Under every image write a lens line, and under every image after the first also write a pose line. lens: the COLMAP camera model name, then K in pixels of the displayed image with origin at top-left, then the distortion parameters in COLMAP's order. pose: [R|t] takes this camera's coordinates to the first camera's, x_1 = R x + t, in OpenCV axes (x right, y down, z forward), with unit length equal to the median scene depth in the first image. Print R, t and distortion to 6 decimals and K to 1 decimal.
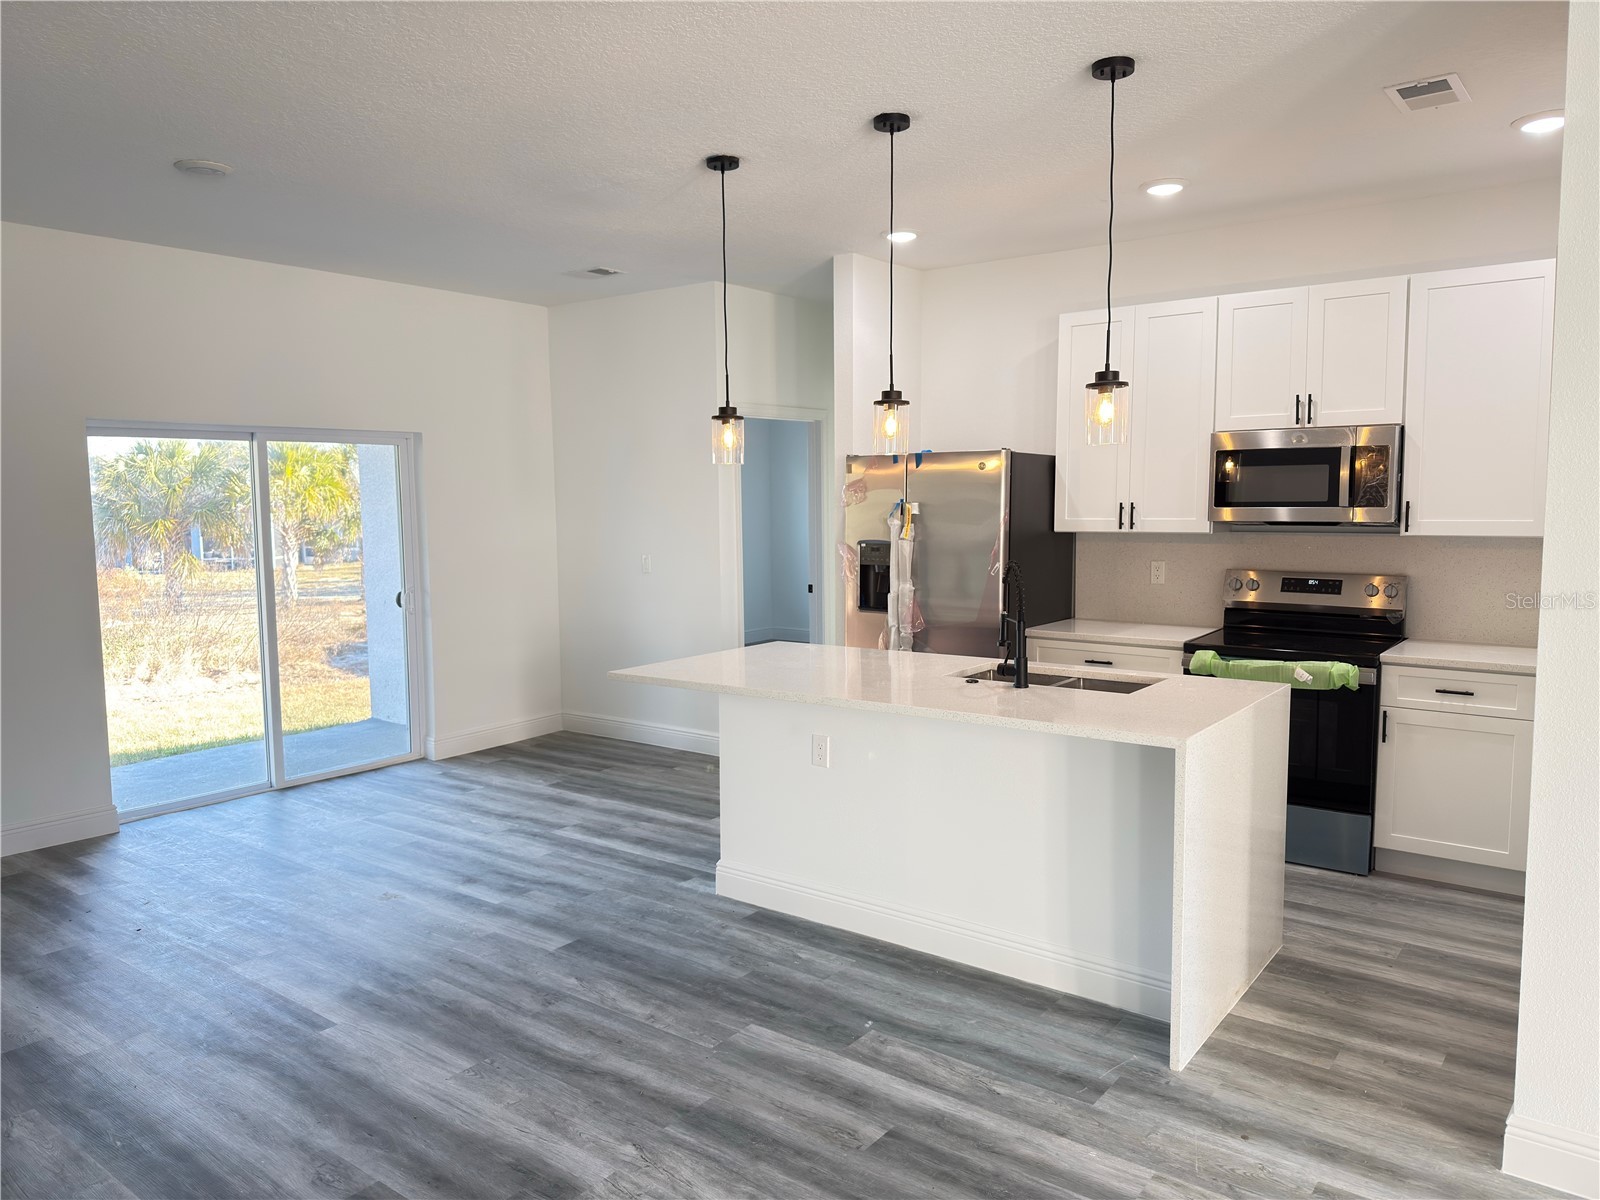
lens RADIAL K [[1118.7, 0, 803.8], [0, 1118.7, 600.1], [0, 0, 1]] dist [0.061423, -0.070769]
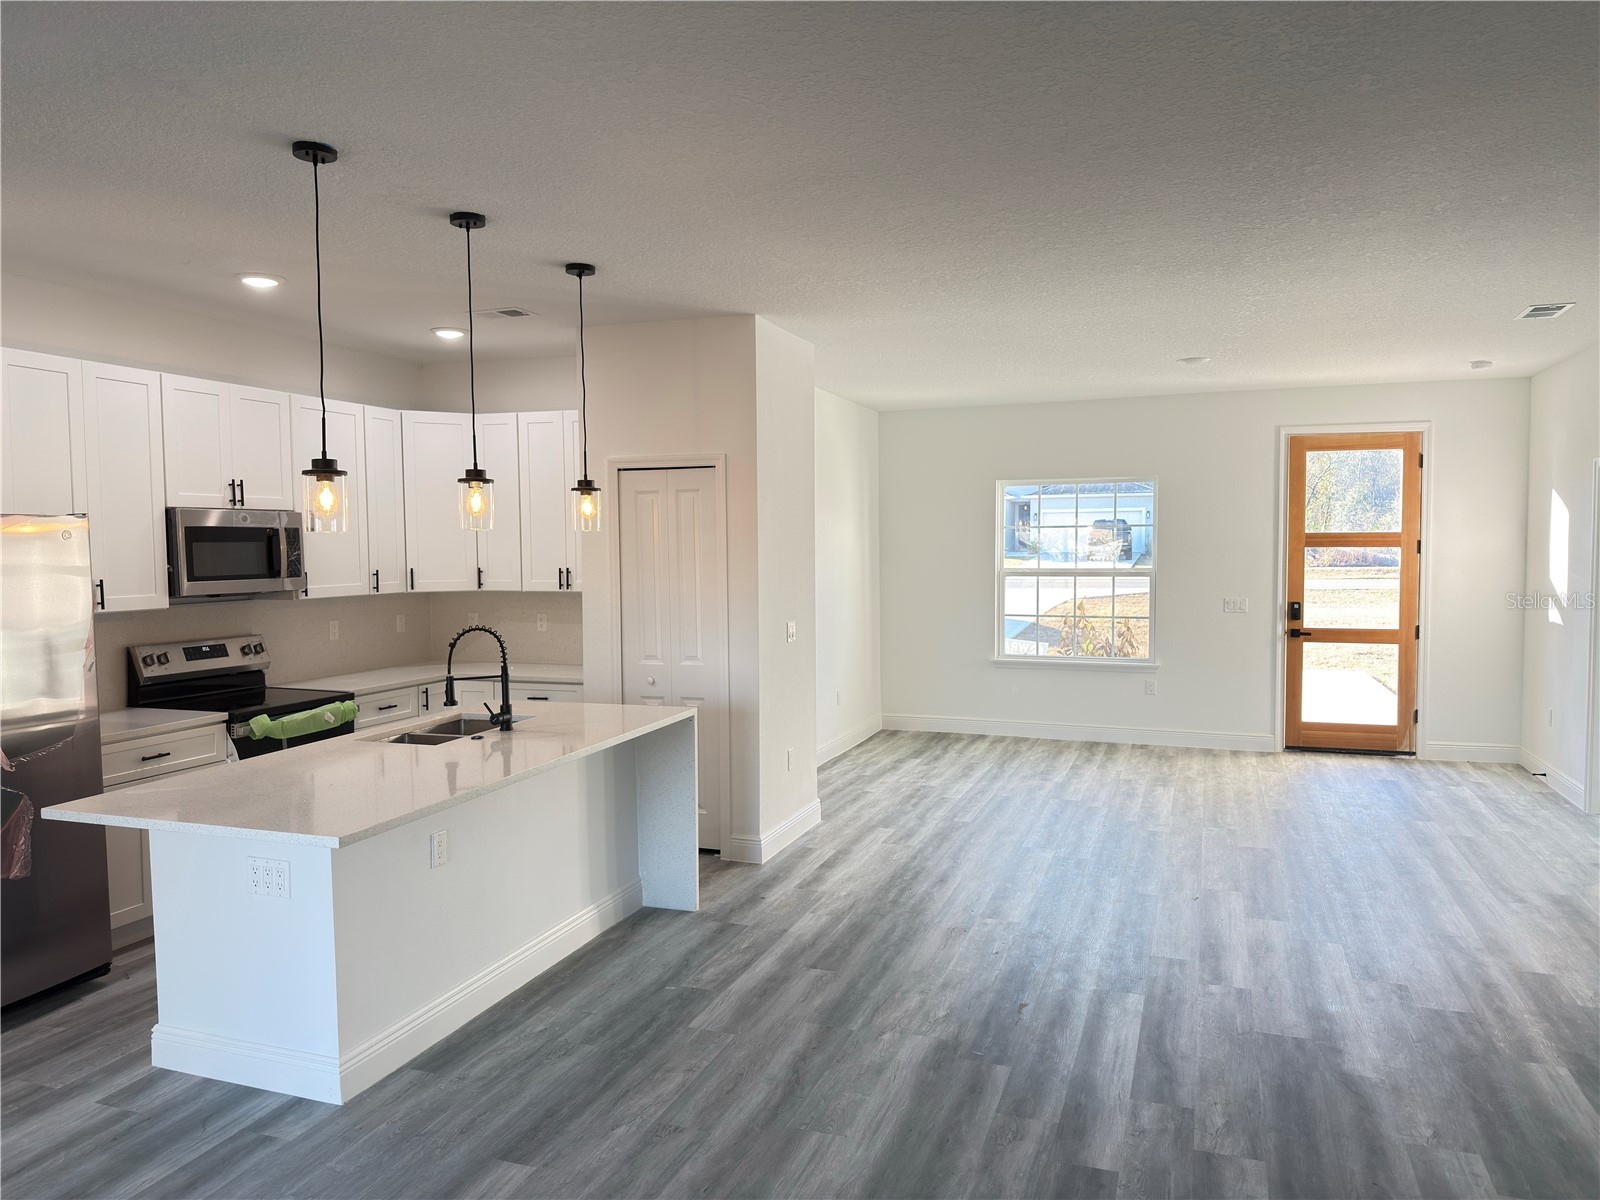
lens RADIAL K [[1118.7, 0, 805.2], [0, 1118.7, 599.3], [0, 0, 1]] dist [0.061423, -0.070769]
pose [[-0.304290, -0.037523, 0.951840, -0.933966], [0.100900, 0.992333, 0.071375, -0.101256], [-0.947221, 0.117760, -0.298170, 0.949110]]
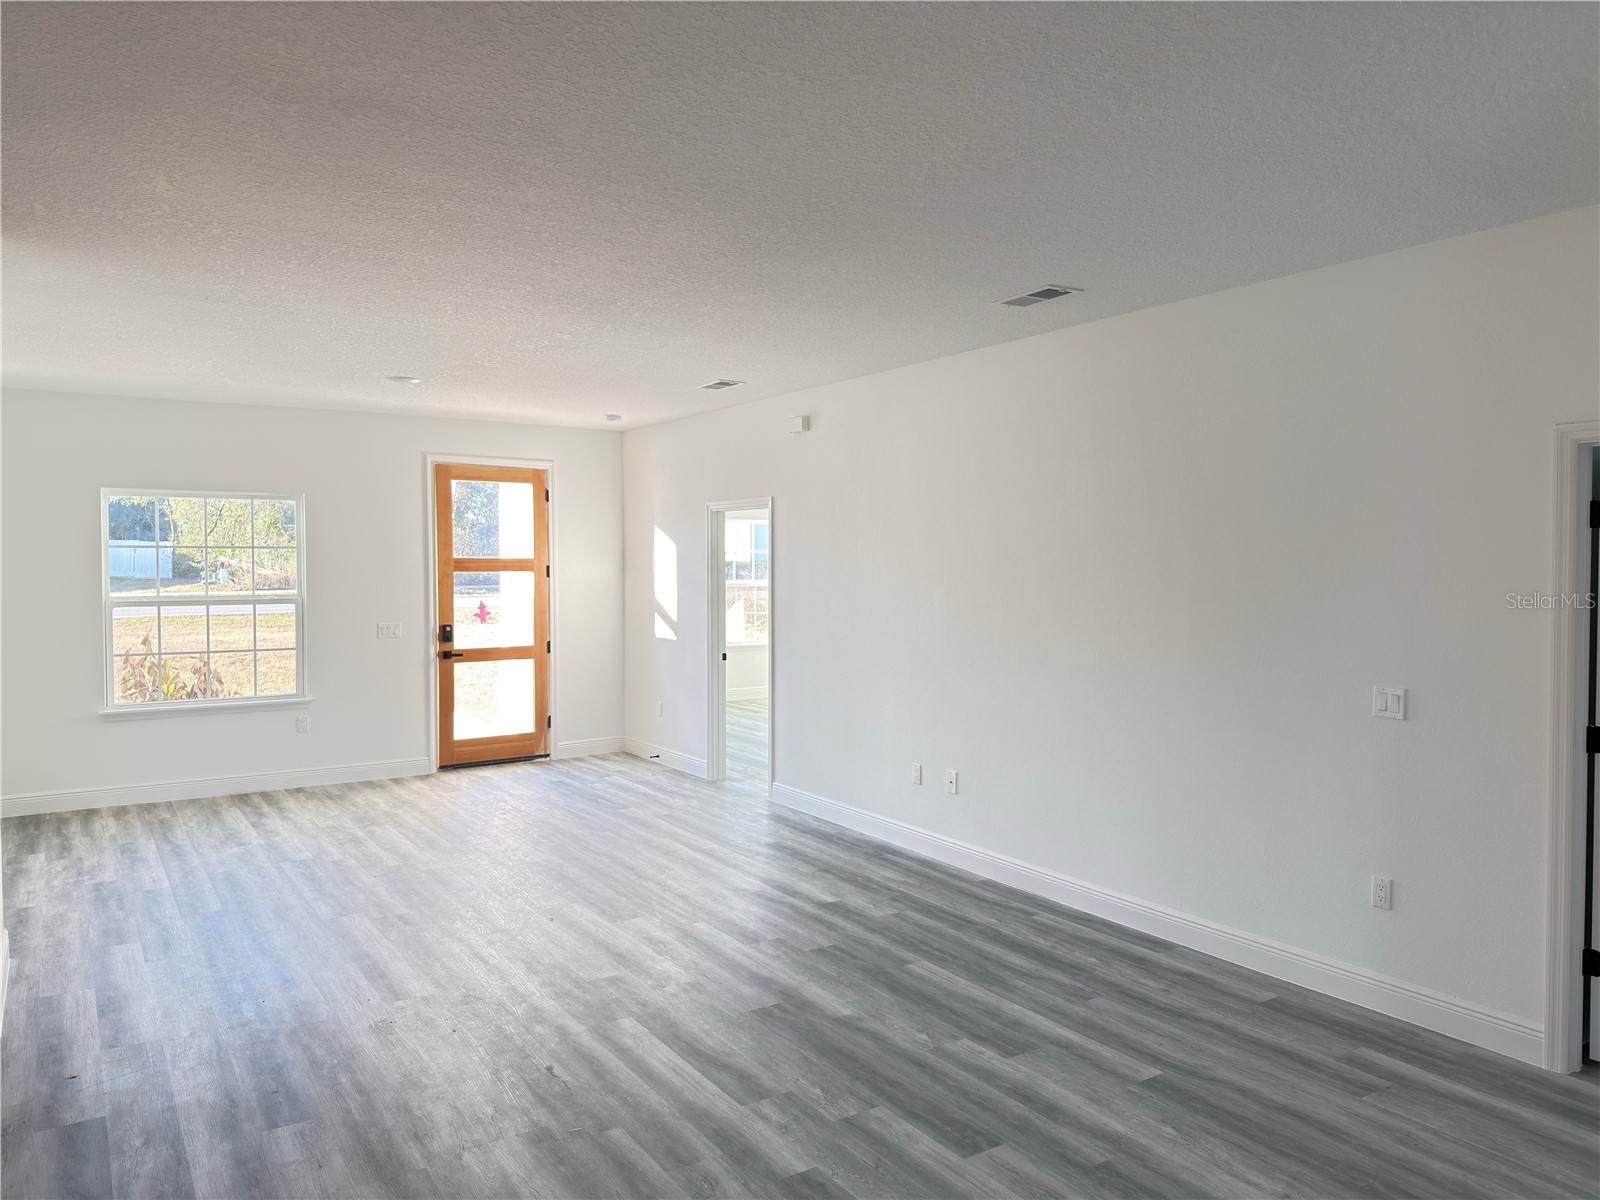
lens RADIAL K [[1118.7, 0, 798.8], [0, 1118.7, 597.8], [0, 0, 1]] dist [0.061423, -0.070769]
pose [[-0.943166, 0.000003, 0.332322, -0.566951], [0.042614, 0.991745, 0.120934, -0.138012], [-0.329579, 0.128223, -0.935380, 1.249855]]
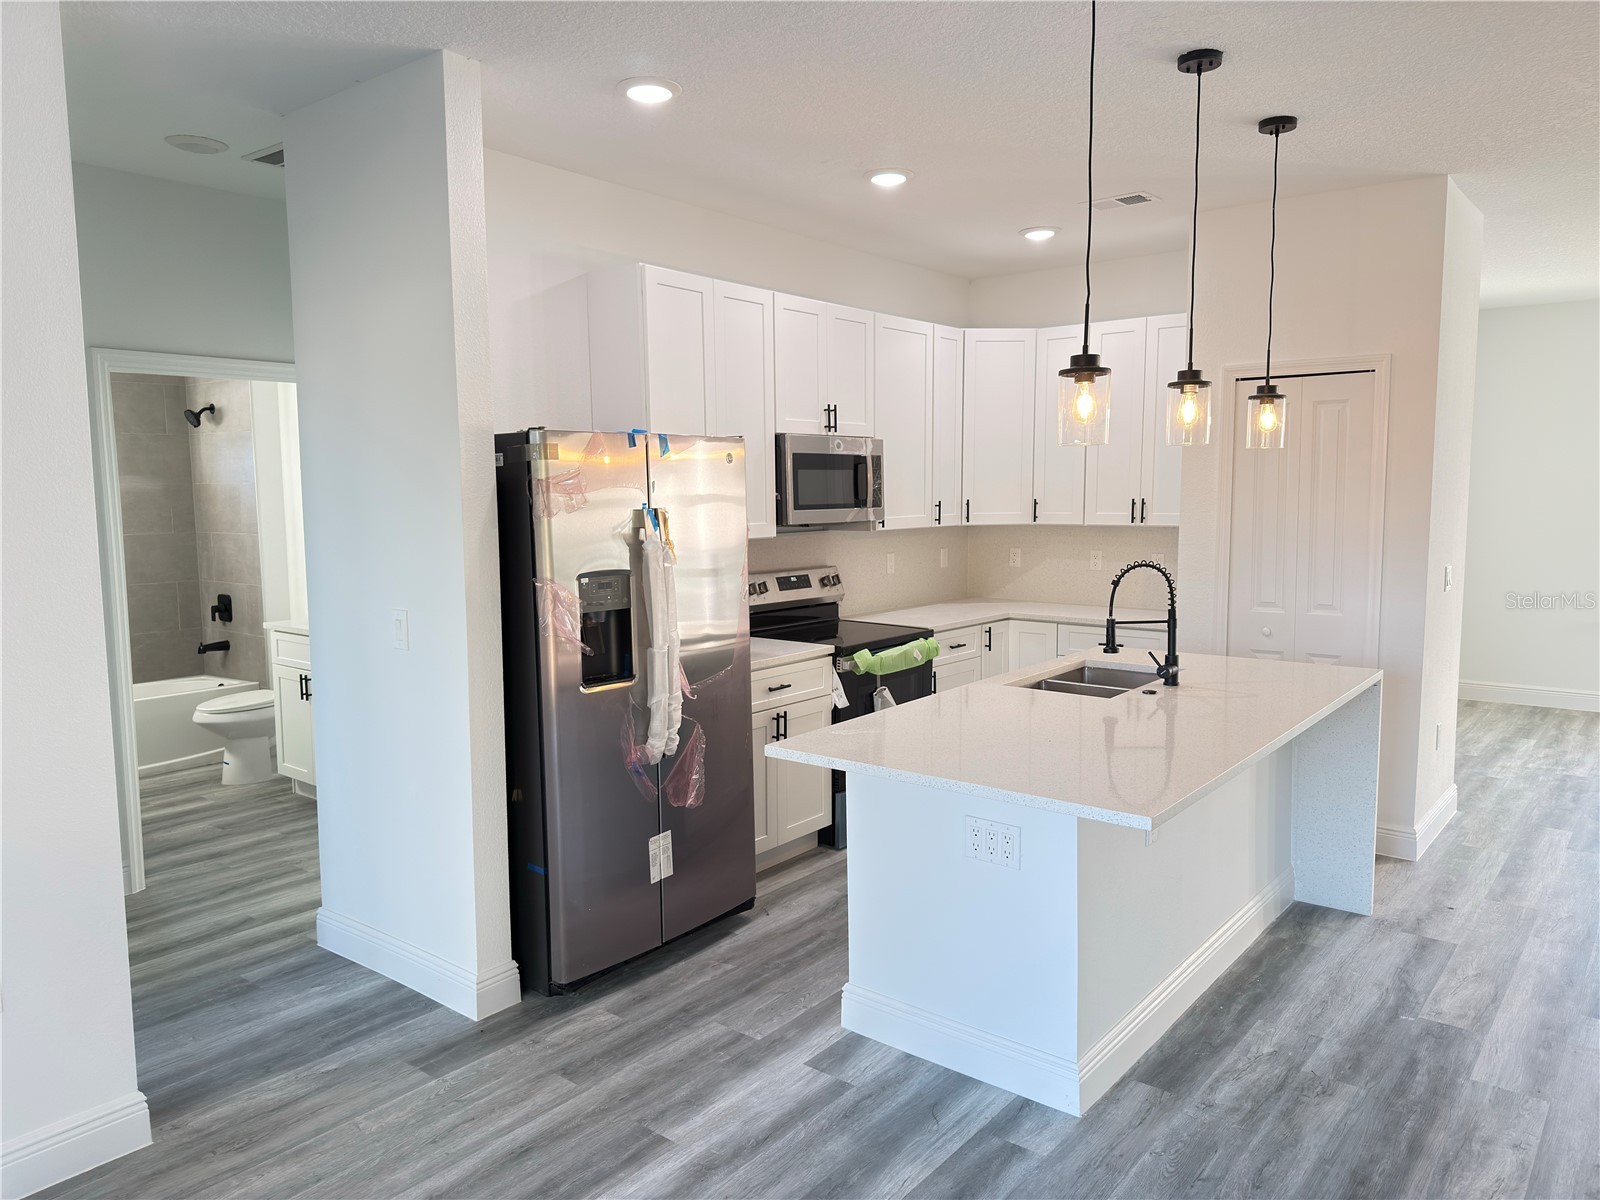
lens RADIAL K [[1118.7, 0, 806.5], [0, 1118.7, 594.7], [0, 0, 1]] dist [0.061423, -0.070769]
pose [[0.022632, -0.087478, 0.995909, -0.742148], [0.102621, 0.991106, 0.084724, -0.109972], [-0.994463, 0.100284, 0.031408, 1.174689]]
